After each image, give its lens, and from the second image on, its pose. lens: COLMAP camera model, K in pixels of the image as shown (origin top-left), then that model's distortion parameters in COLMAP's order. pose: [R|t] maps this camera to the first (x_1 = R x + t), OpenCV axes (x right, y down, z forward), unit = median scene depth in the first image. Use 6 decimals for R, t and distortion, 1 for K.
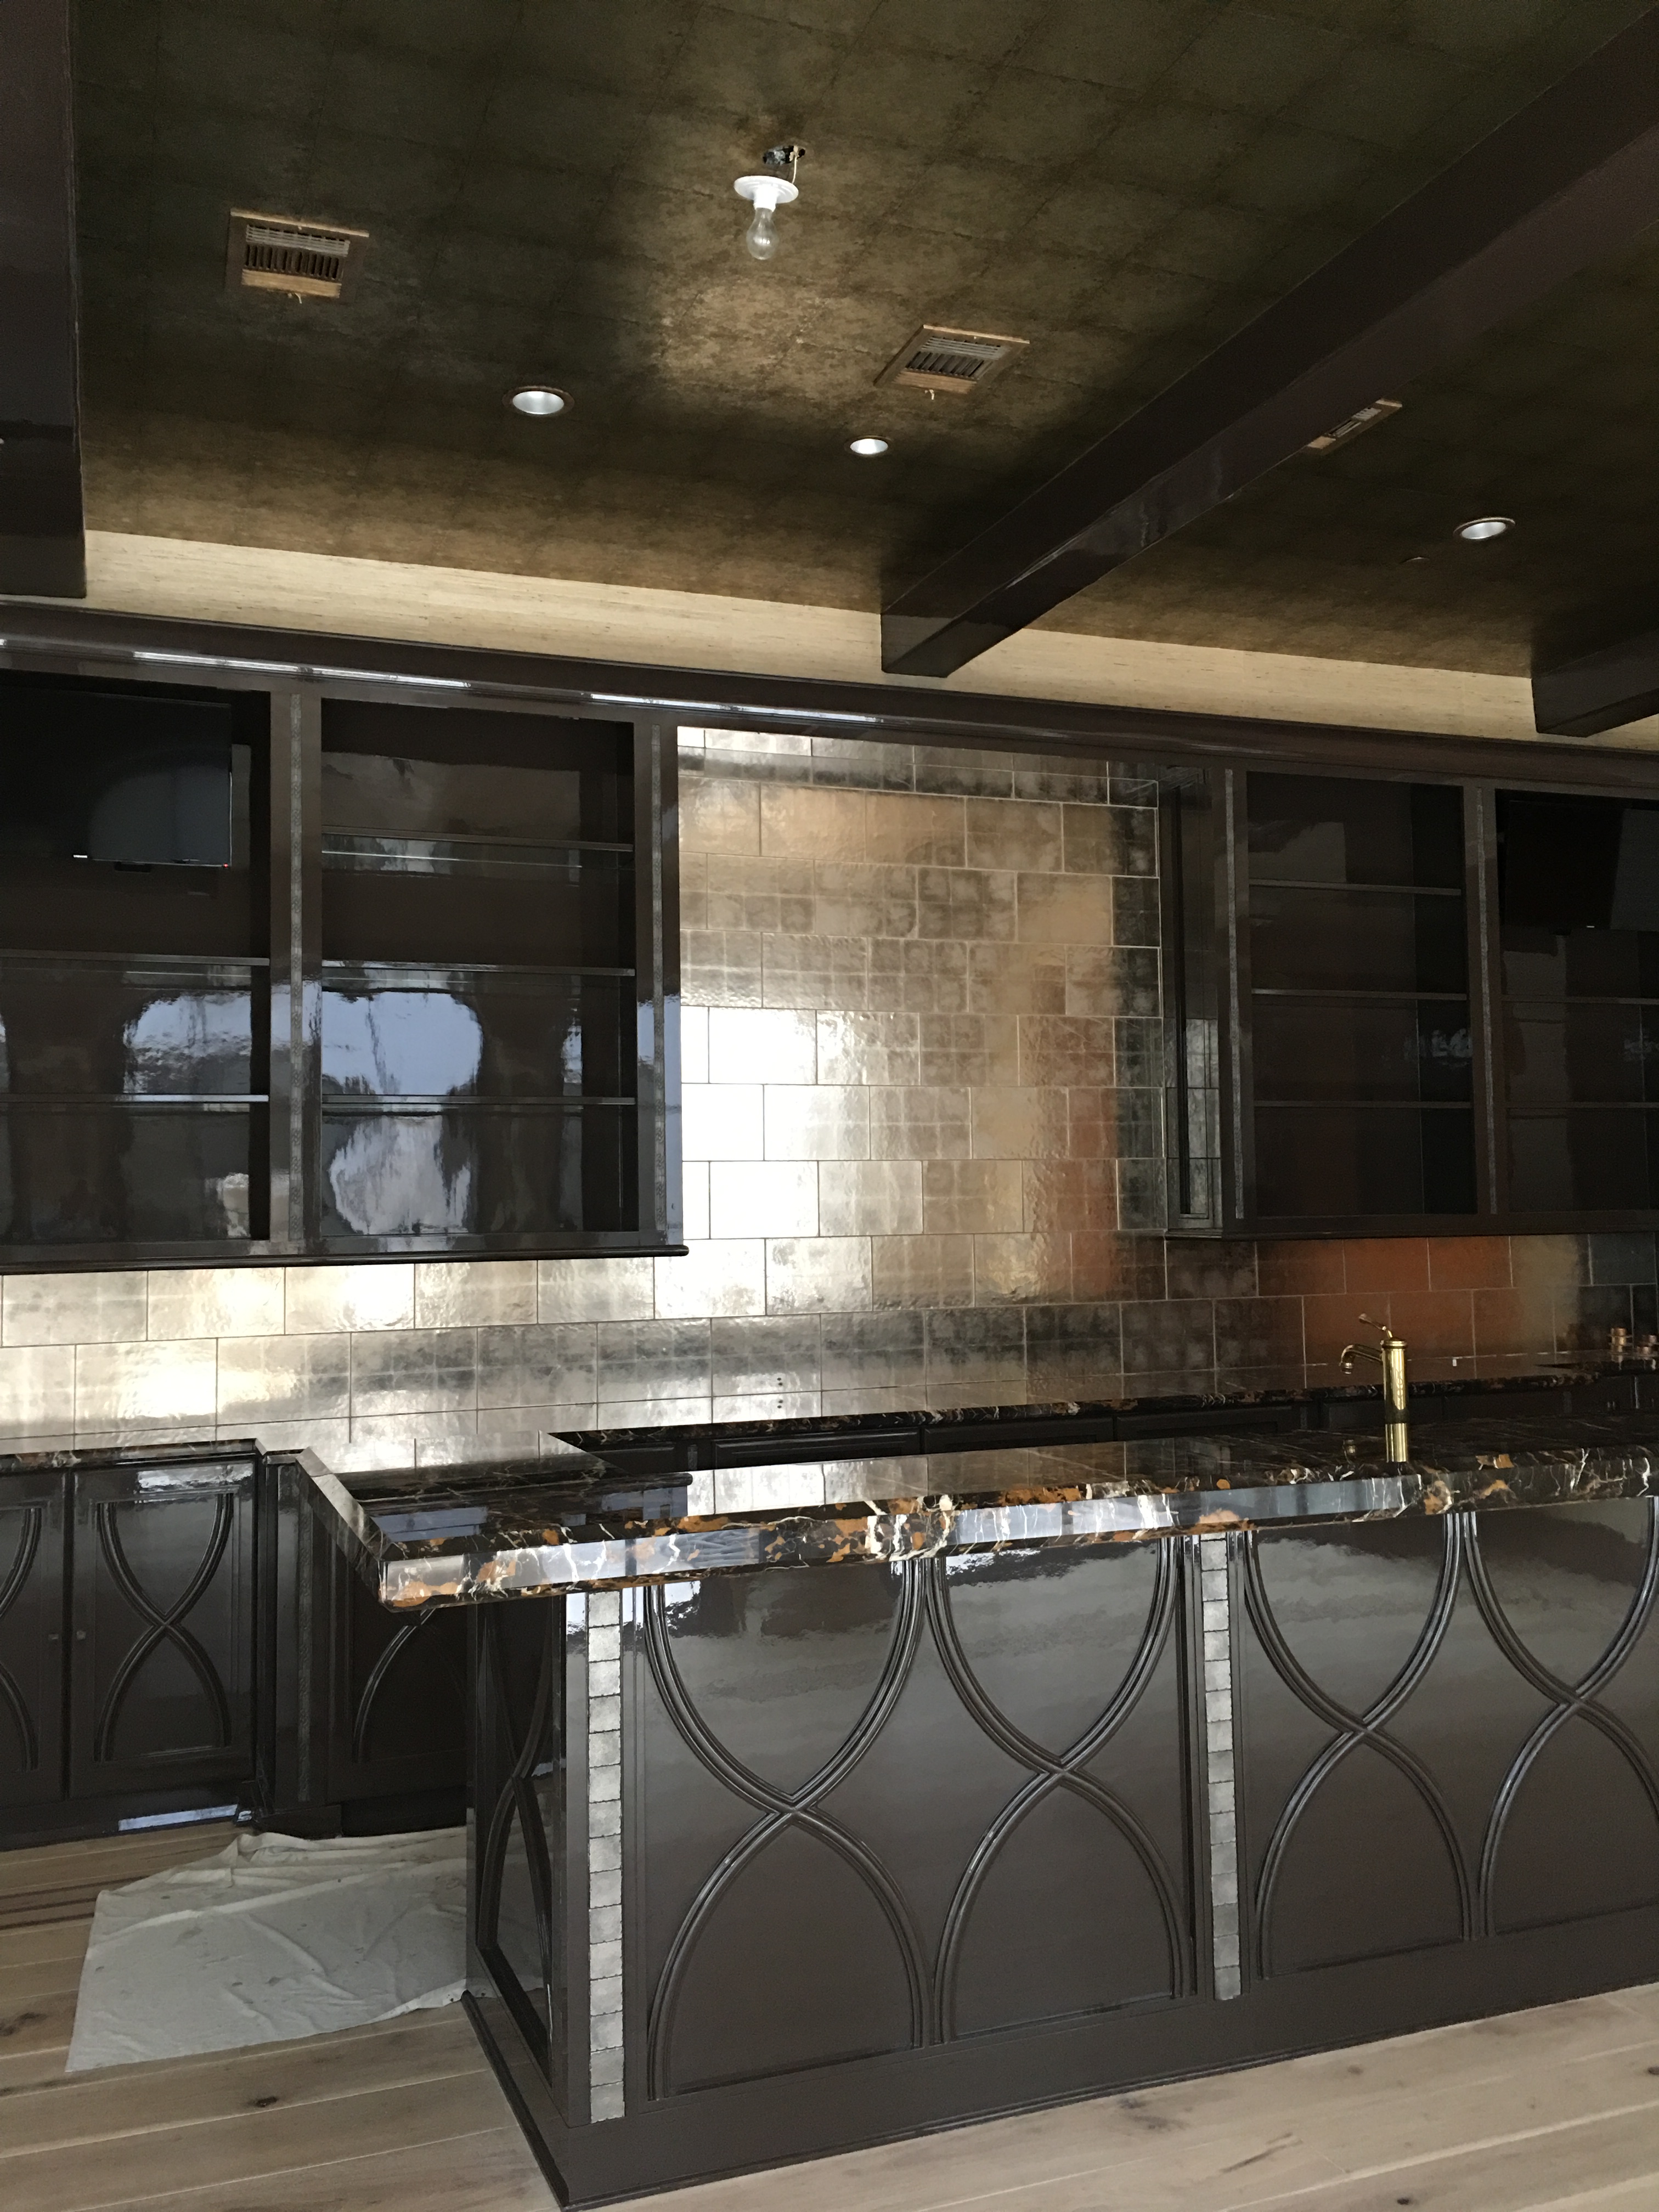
lens RADIAL K [[1903.7, 0, 824.4], [0, 1903.7, 1103.2], [0, 0, 1]] dist [0.075147, -0.106775]
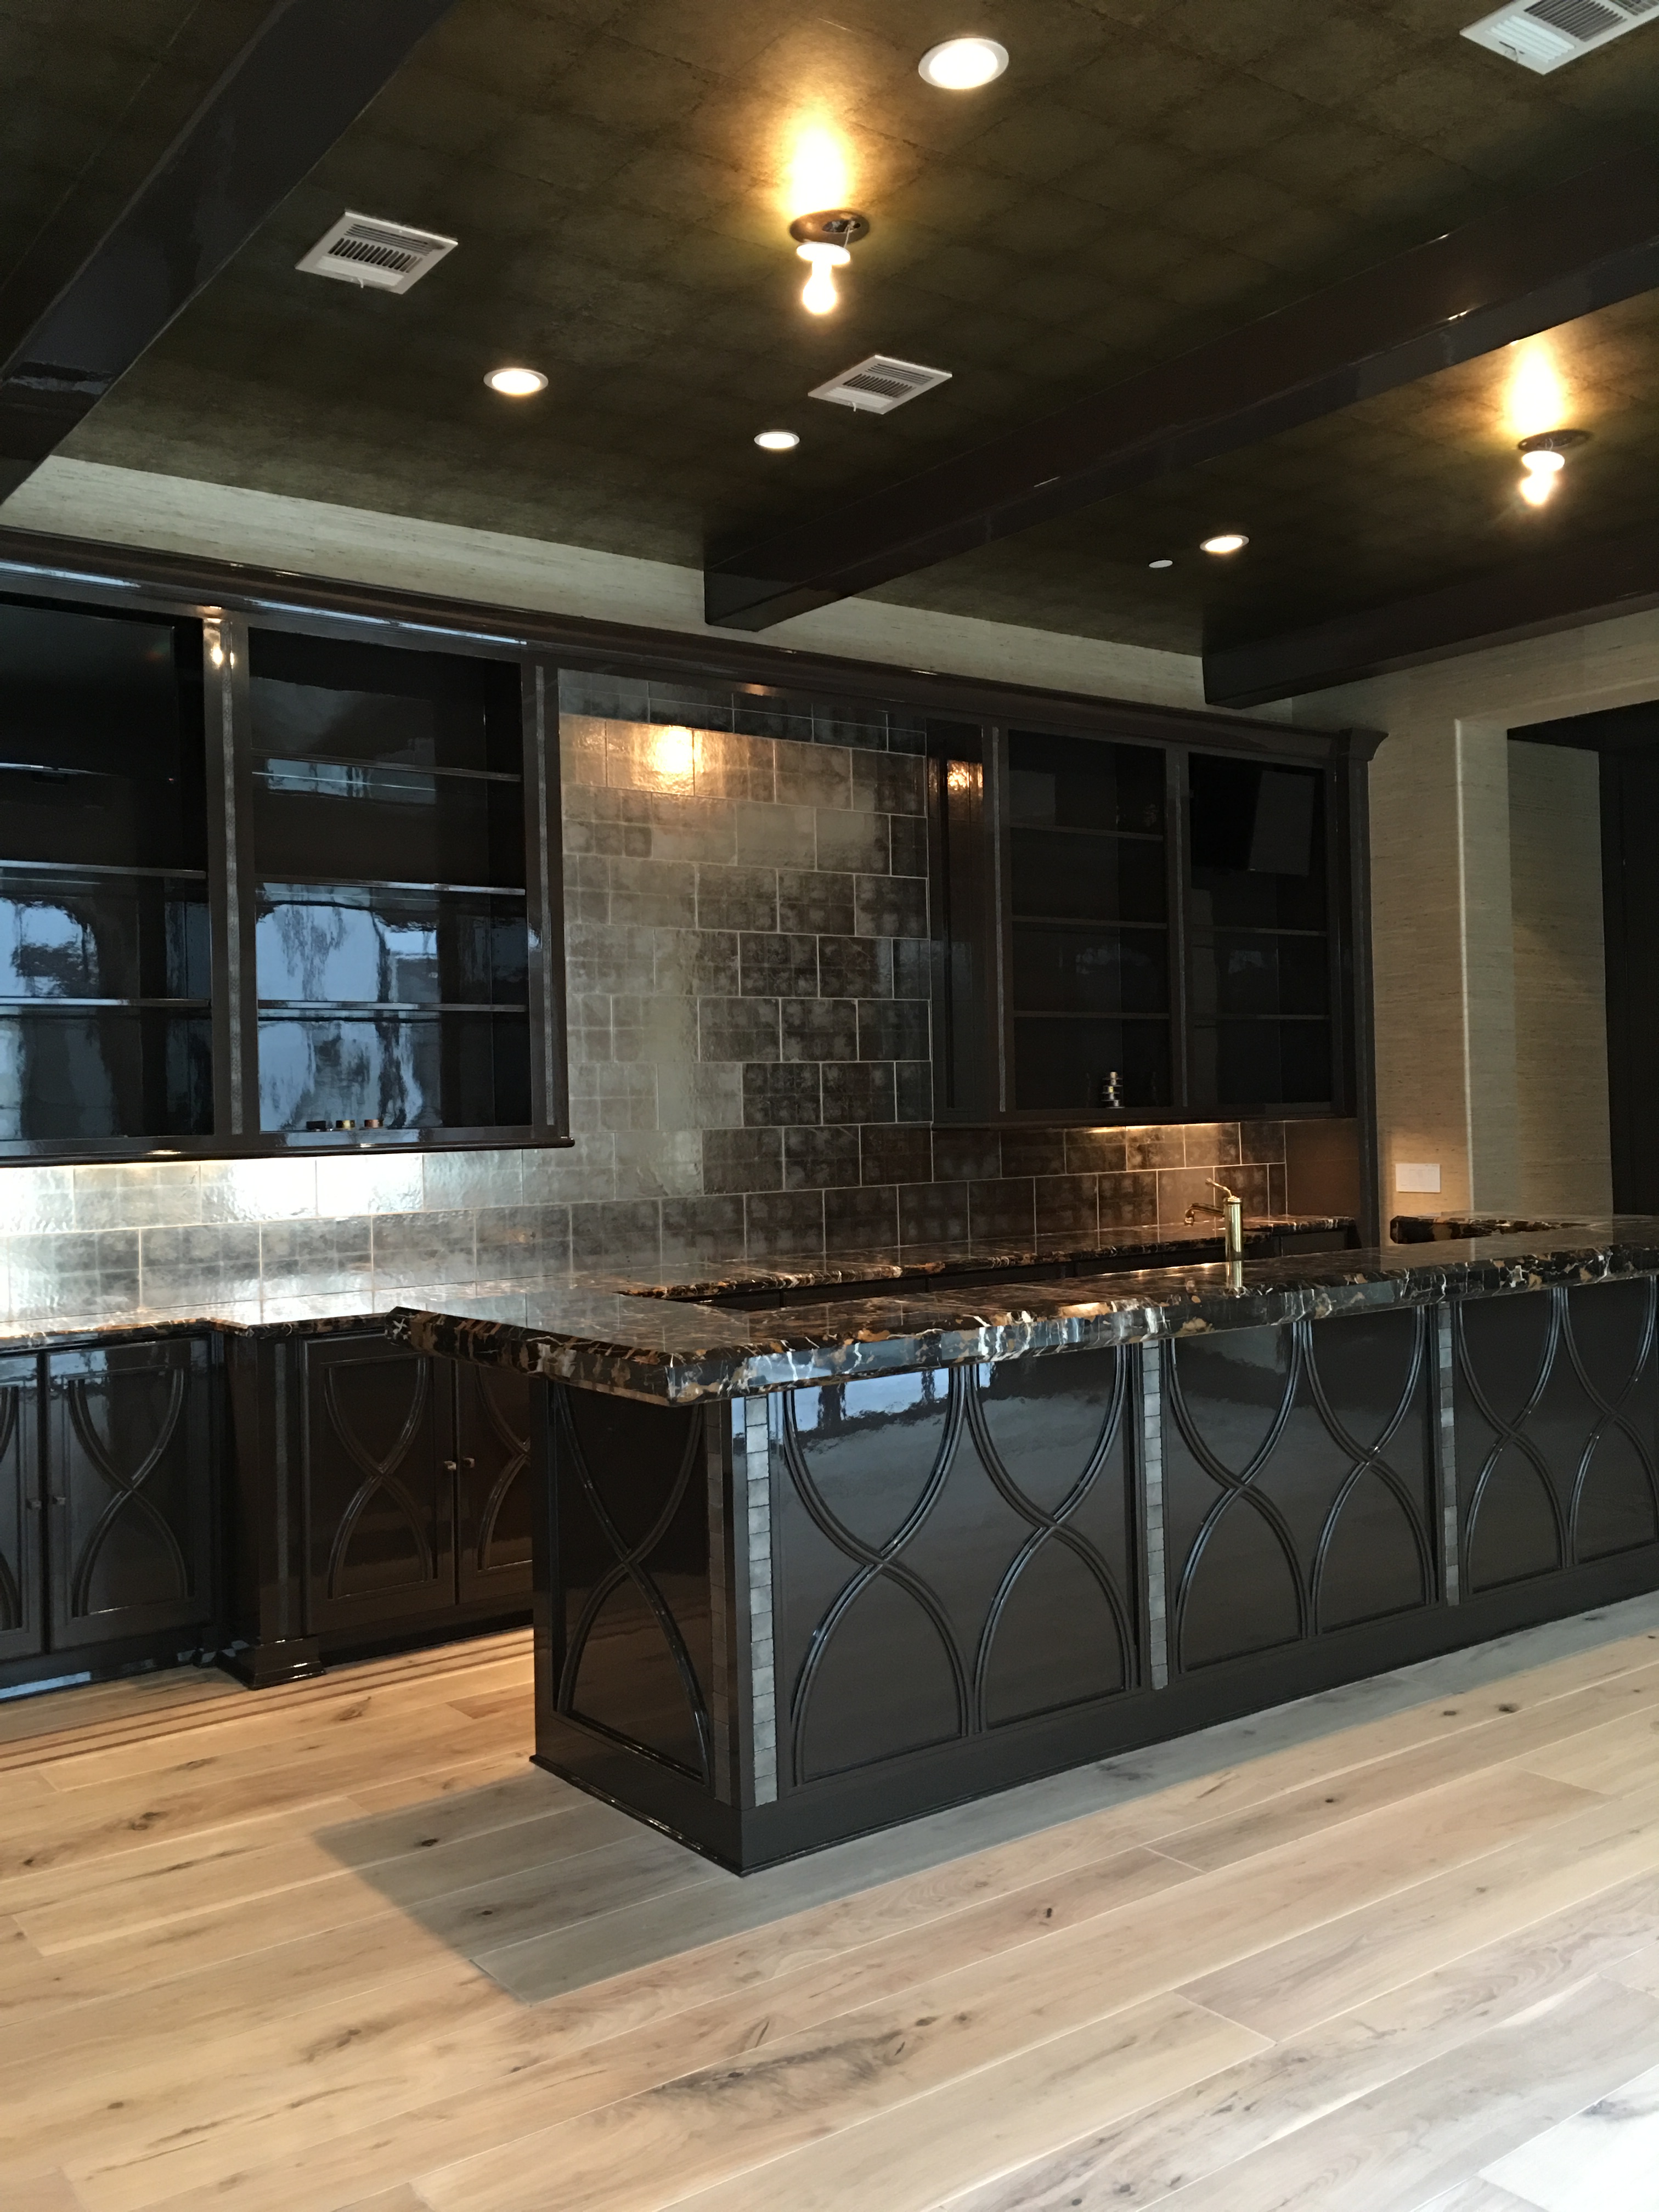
lens RADIAL K [[1903.7, 0, 833.5], [0, 1903.7, 1104.7], [0, 0, 1]] dist [0.075147, -0.106775]
pose [[0.963425, -0.006379, 0.267902, -0.214739], [-0.006573, 0.998853, 0.047424, 0.000997], [-0.267897, -0.047451, 0.962278, -0.114808]]
